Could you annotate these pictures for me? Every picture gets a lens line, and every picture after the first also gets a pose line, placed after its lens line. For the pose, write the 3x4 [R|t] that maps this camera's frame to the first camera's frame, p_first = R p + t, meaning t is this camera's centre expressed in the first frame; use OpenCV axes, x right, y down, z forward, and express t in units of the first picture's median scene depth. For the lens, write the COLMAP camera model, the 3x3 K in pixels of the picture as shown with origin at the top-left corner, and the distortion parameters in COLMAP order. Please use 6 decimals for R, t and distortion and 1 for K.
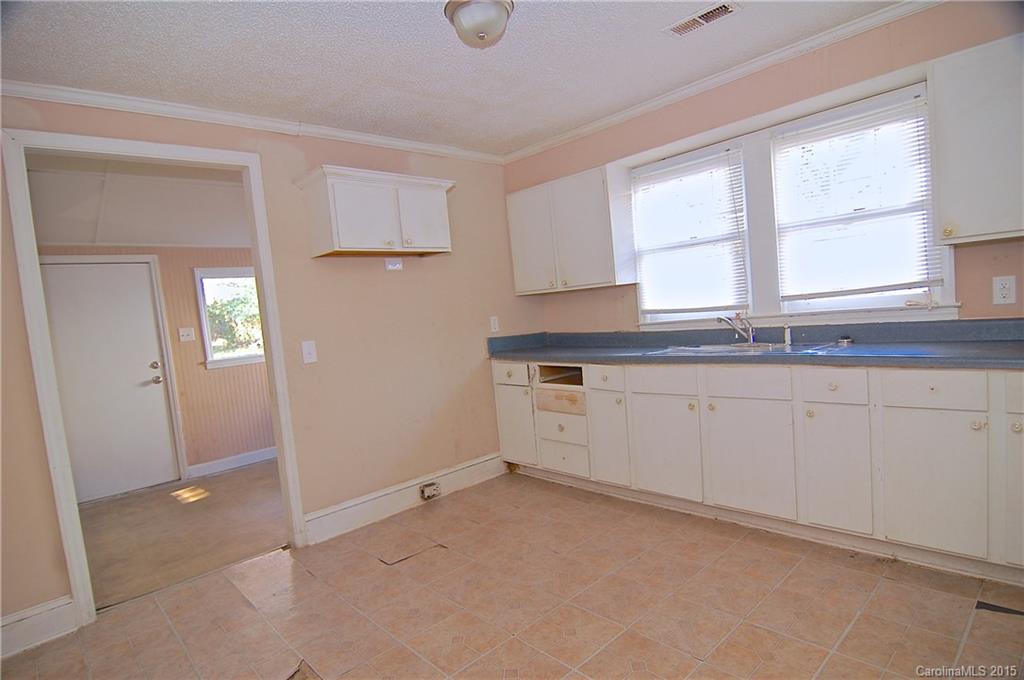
lens RADIAL K [[550.5, 0, 507.2], [0, 550.5, 353.2], [0, 0, 1]] dist [-0.001023, -0.000288]
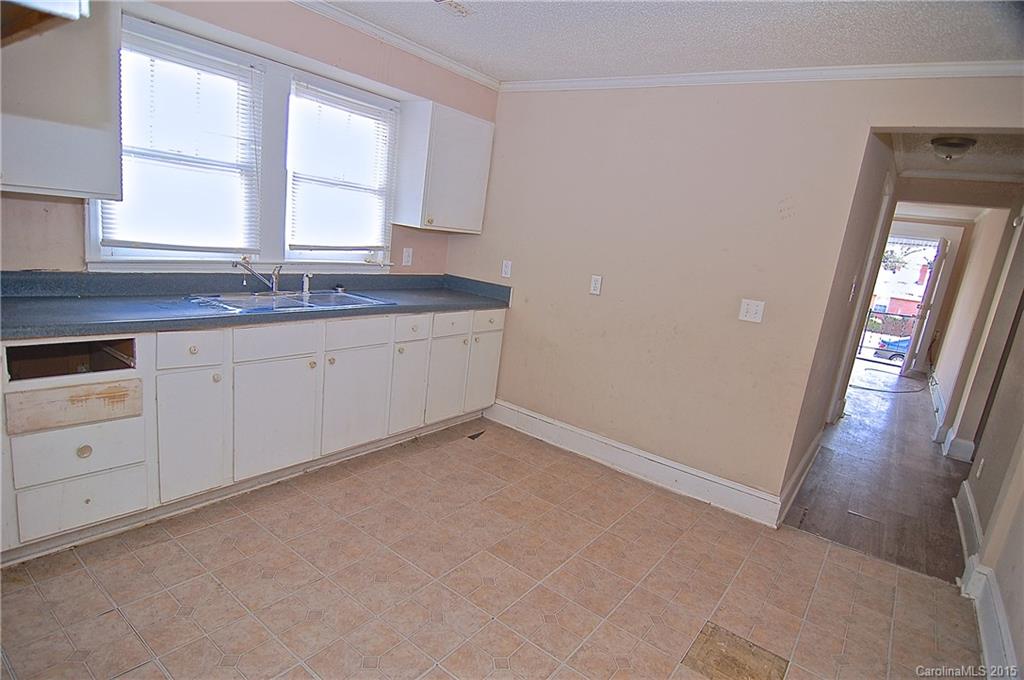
lens RADIAL K [[550.5, 0, 507.2], [0, 550.5, 353.2], [0, 0, 1]] dist [-0.001023, -0.000288]
pose [[-0.188673, -0.150487, 0.970441, -0.583119], [-0.024292, 0.988602, 0.148580, -0.064100], [-0.981740, 0.004459, -0.190178, 0.780268]]
